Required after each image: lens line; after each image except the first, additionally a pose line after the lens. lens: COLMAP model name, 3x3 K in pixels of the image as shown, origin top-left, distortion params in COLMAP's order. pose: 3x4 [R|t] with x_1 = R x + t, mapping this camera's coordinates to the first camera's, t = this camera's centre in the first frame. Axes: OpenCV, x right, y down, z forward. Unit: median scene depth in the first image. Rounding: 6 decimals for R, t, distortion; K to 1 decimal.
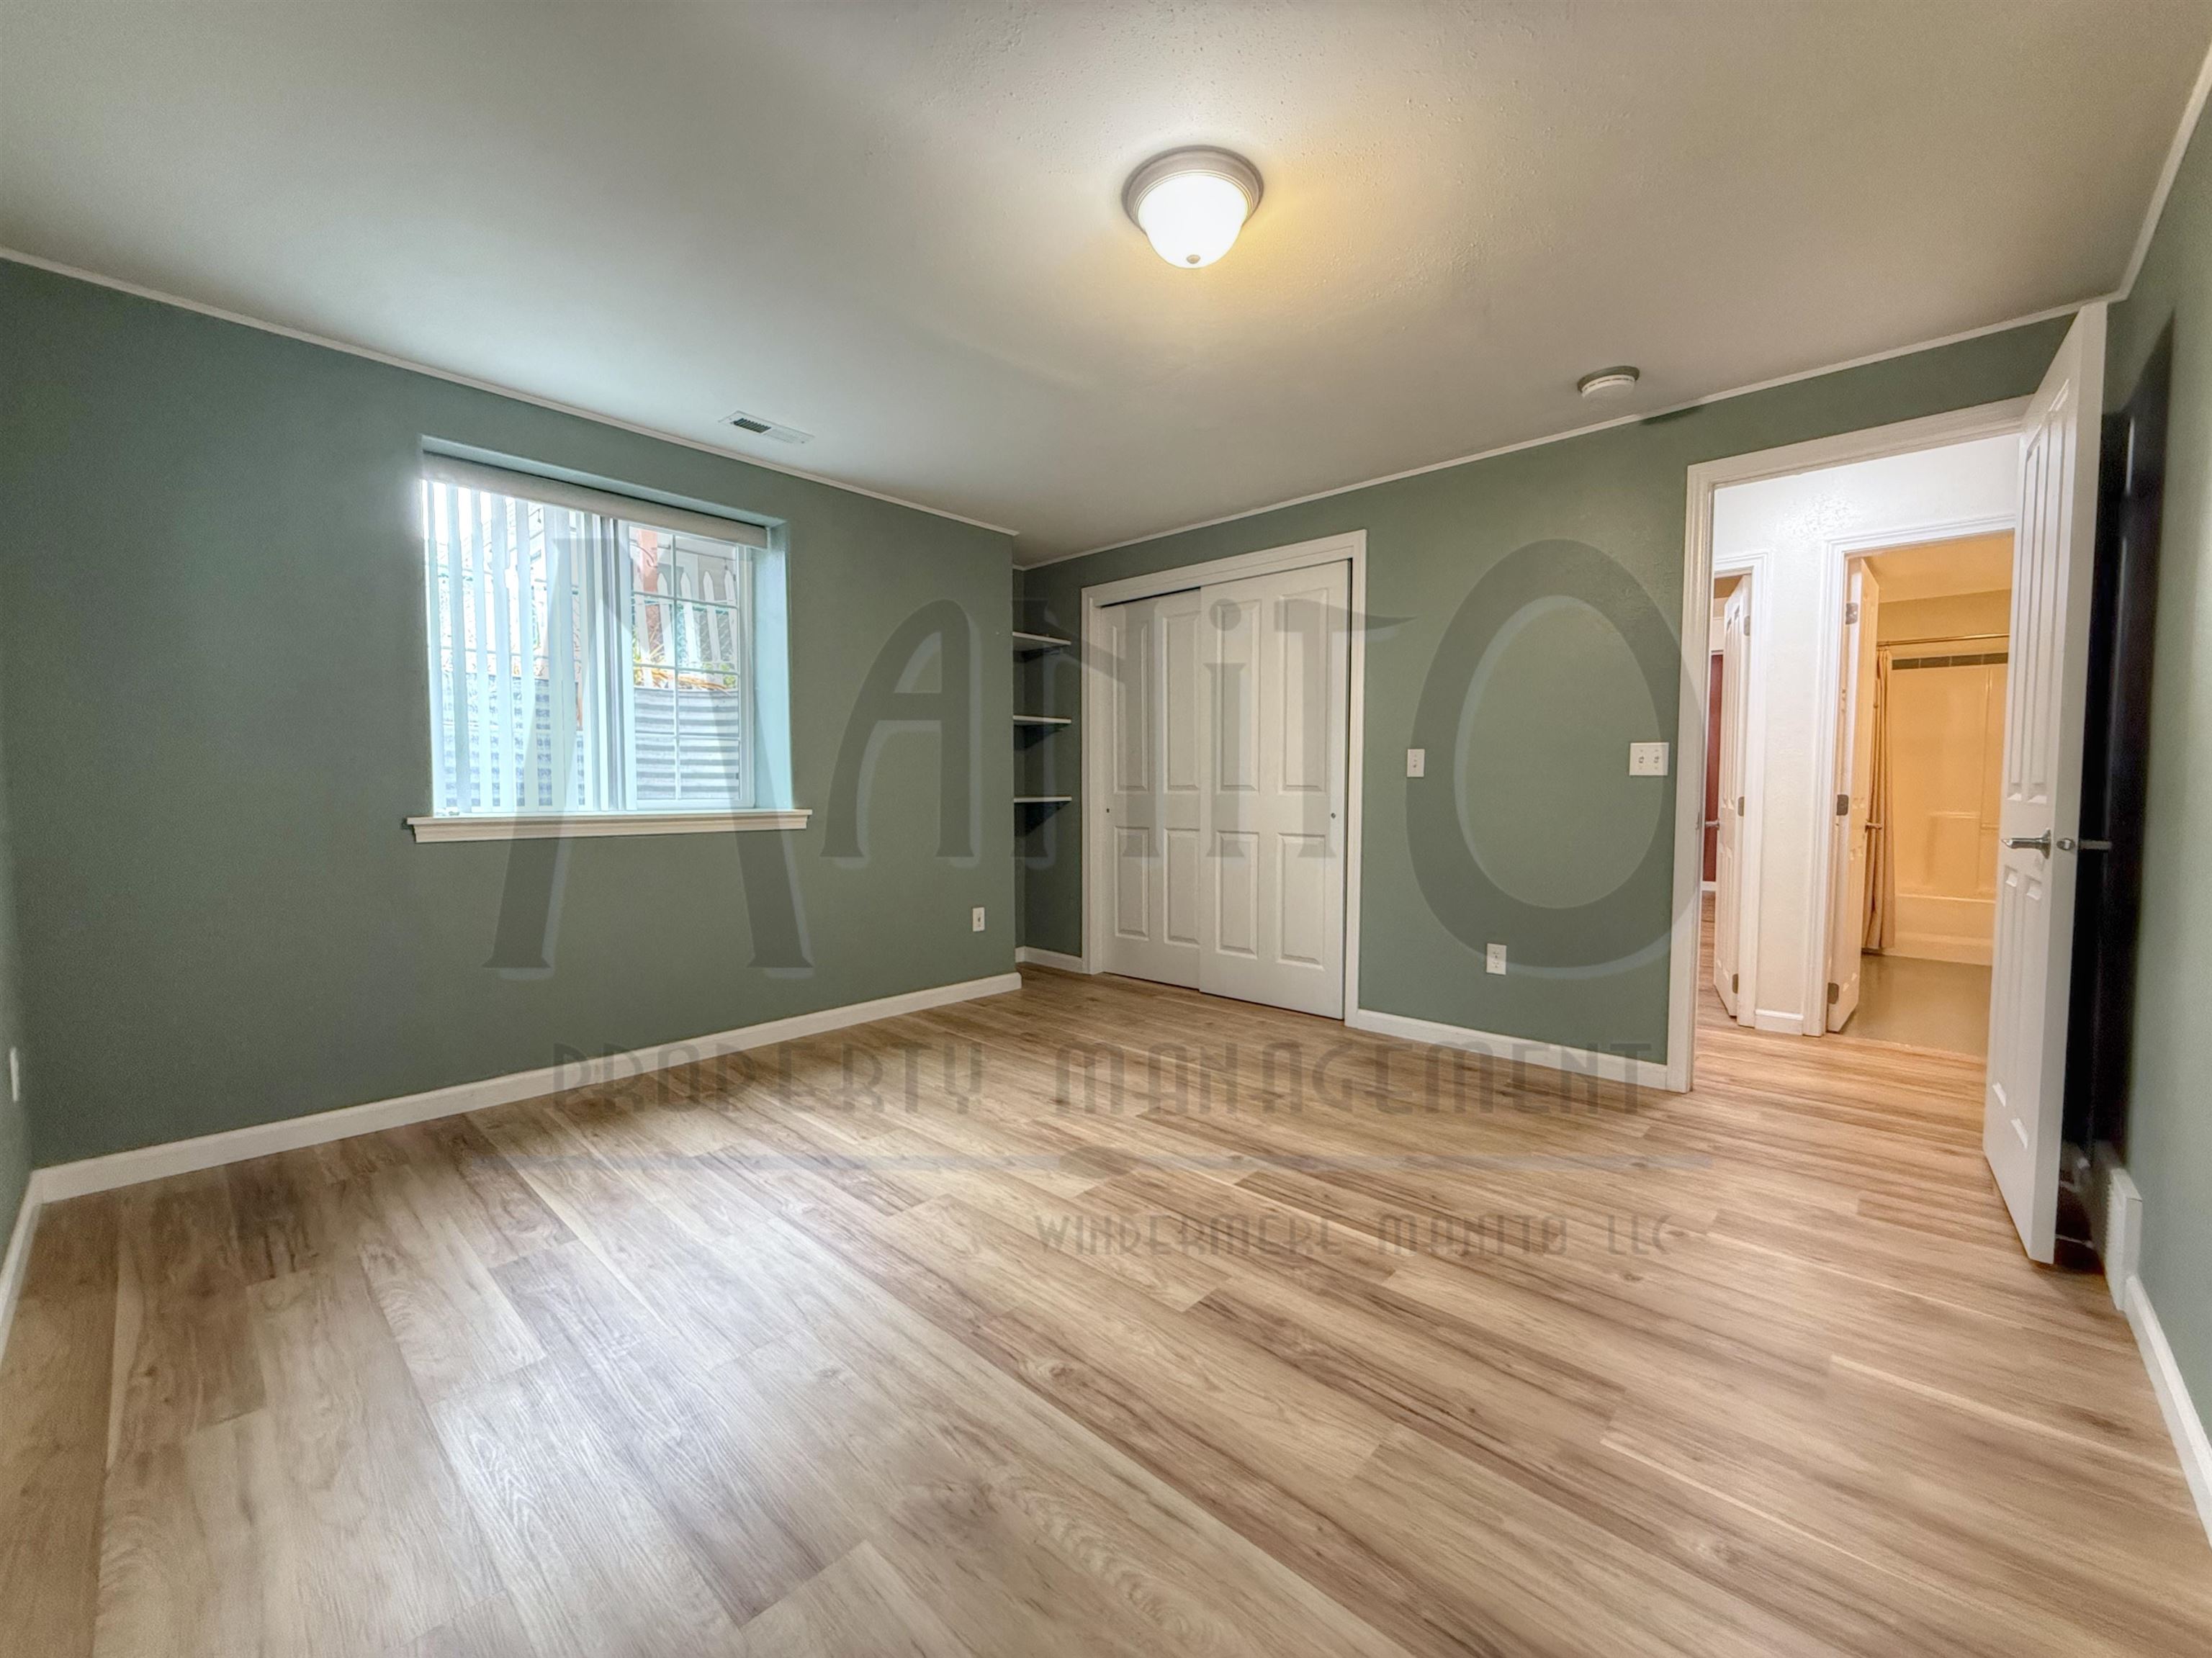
lens RADIAL K [[889.7, 0, 1106.0], [0, 889.7, 829.0], [0, 0, 1]] dist [-0.000140, 0.000094]
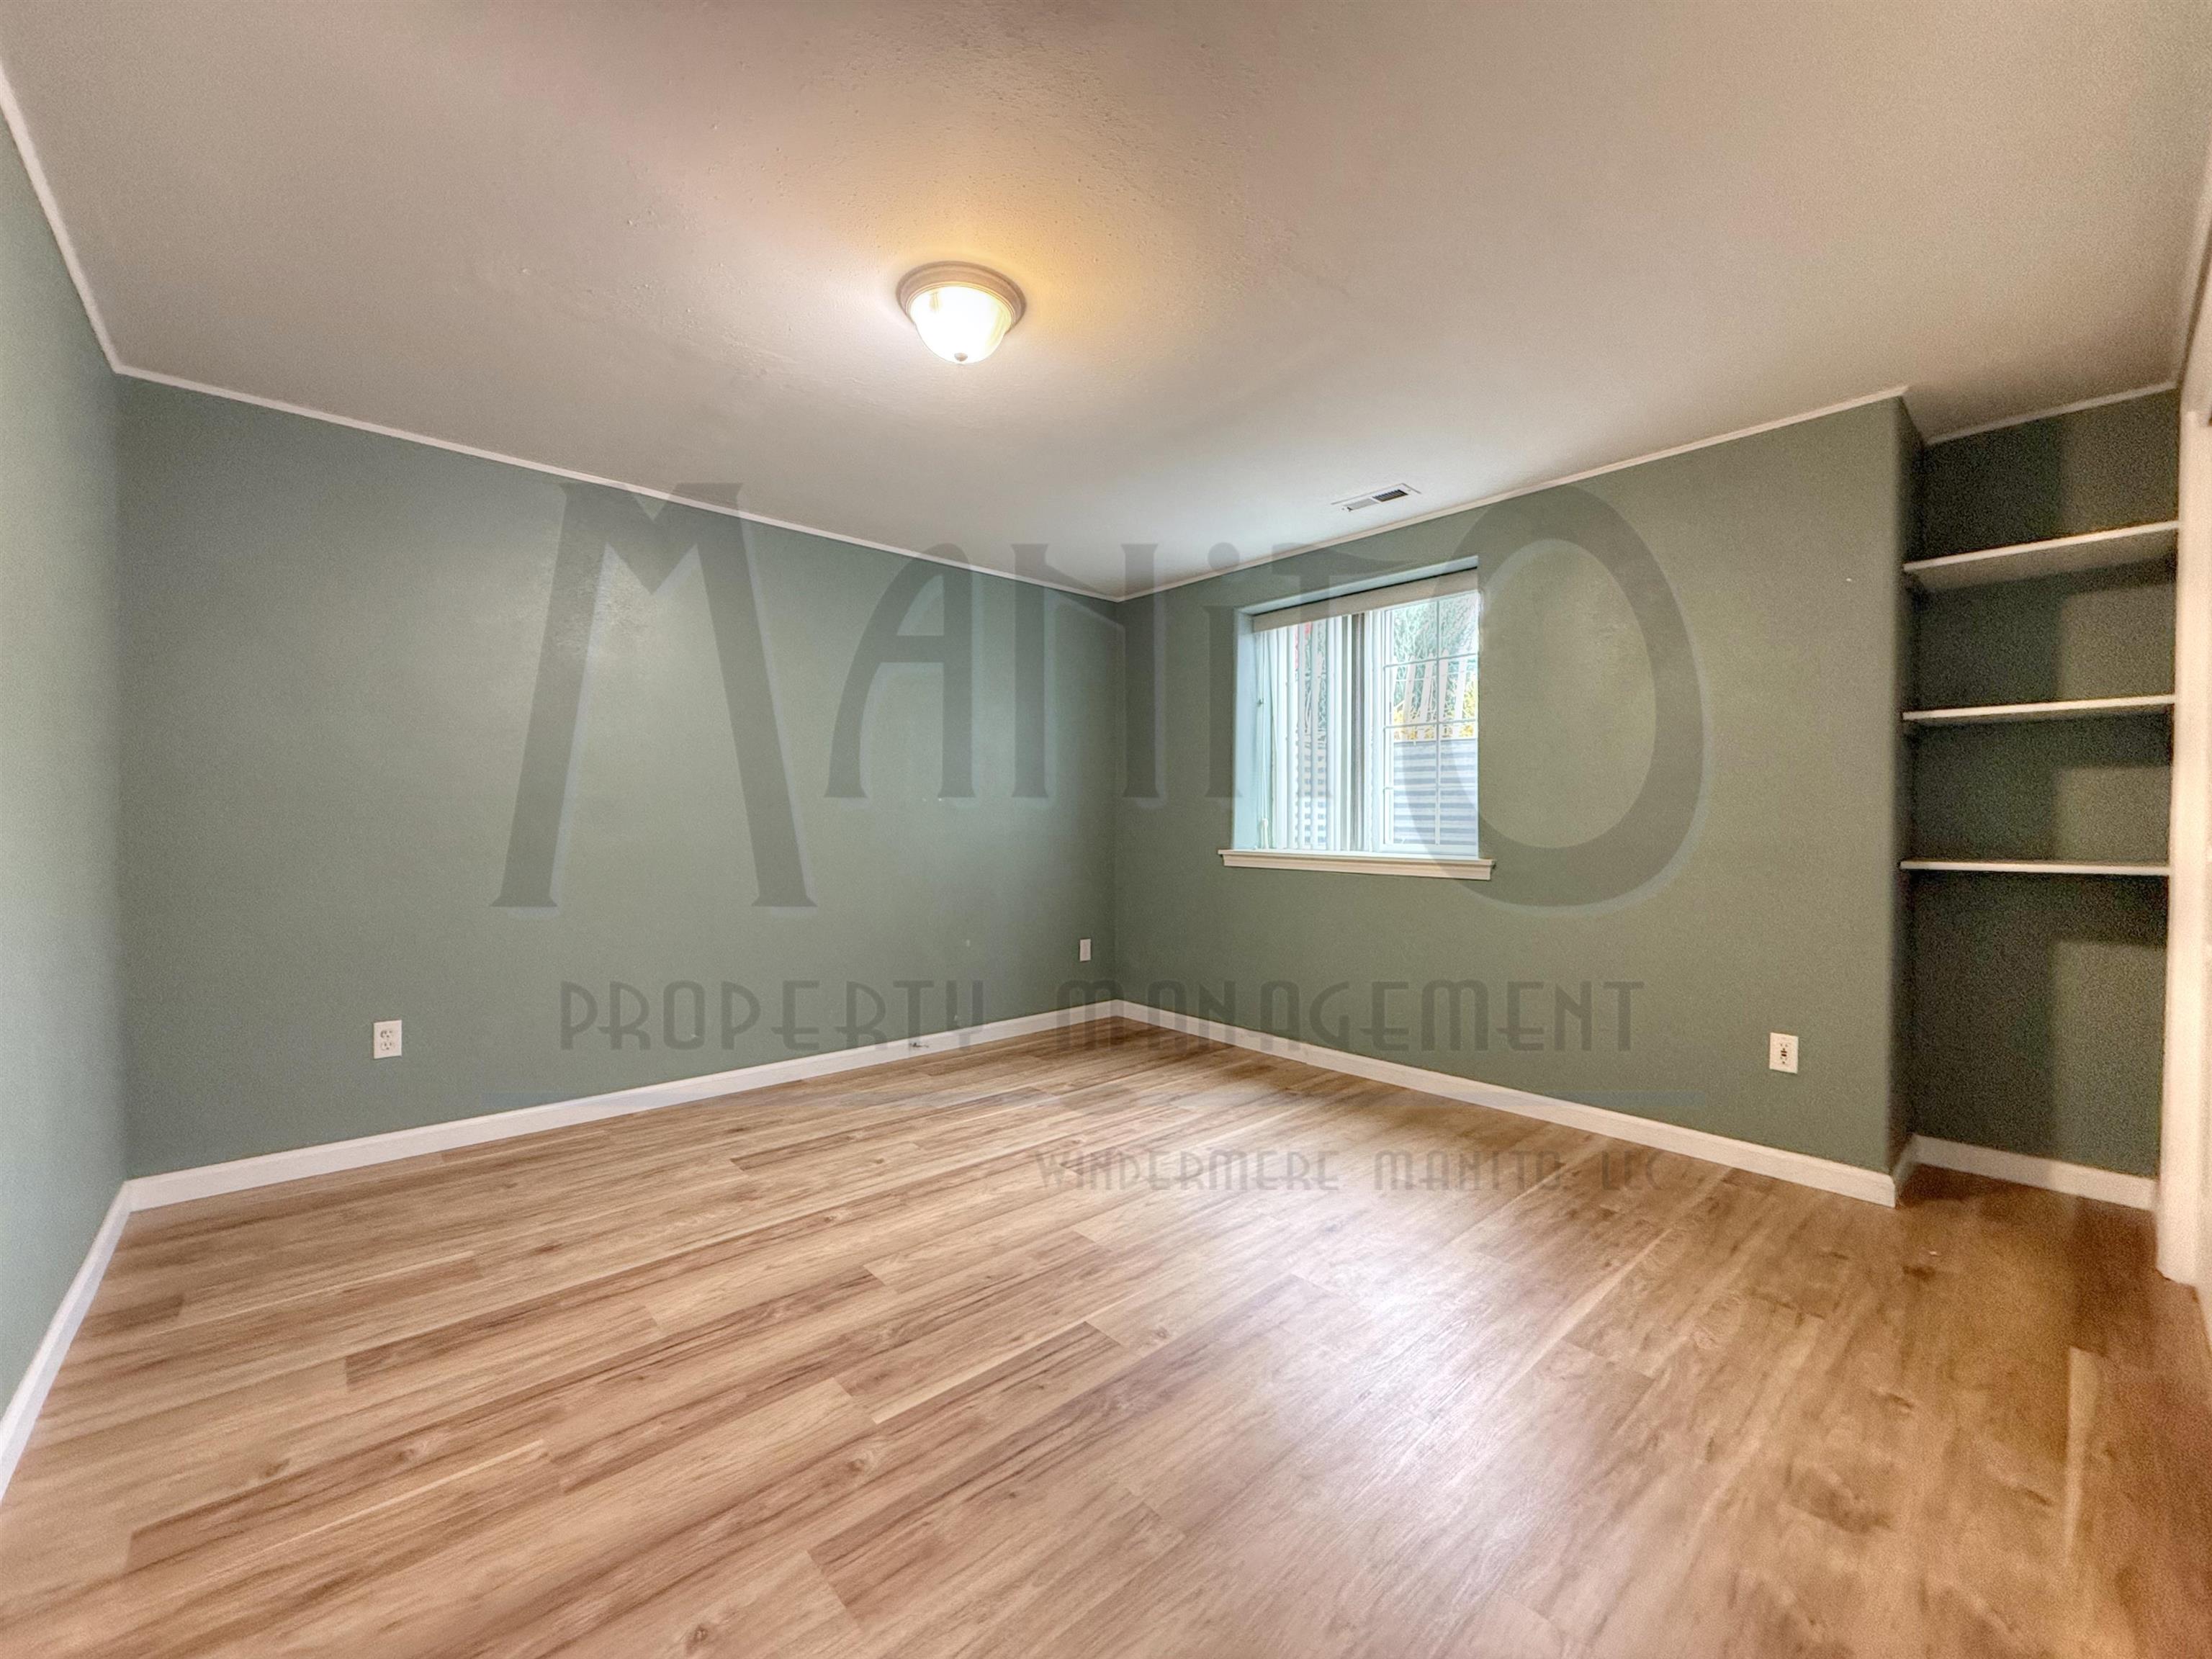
lens RADIAL K [[889.8, 0, 1106.0], [0, 889.8, 829.5], [0, 0, 1]] dist [-0.000140, 0.000094]
pose [[-0.097055, 0.008981, -0.995239, 1.073015], [-0.049829, 0.998661, 0.013871, -0.079676], [0.994031, 0.050938, -0.096478, 1.197332]]
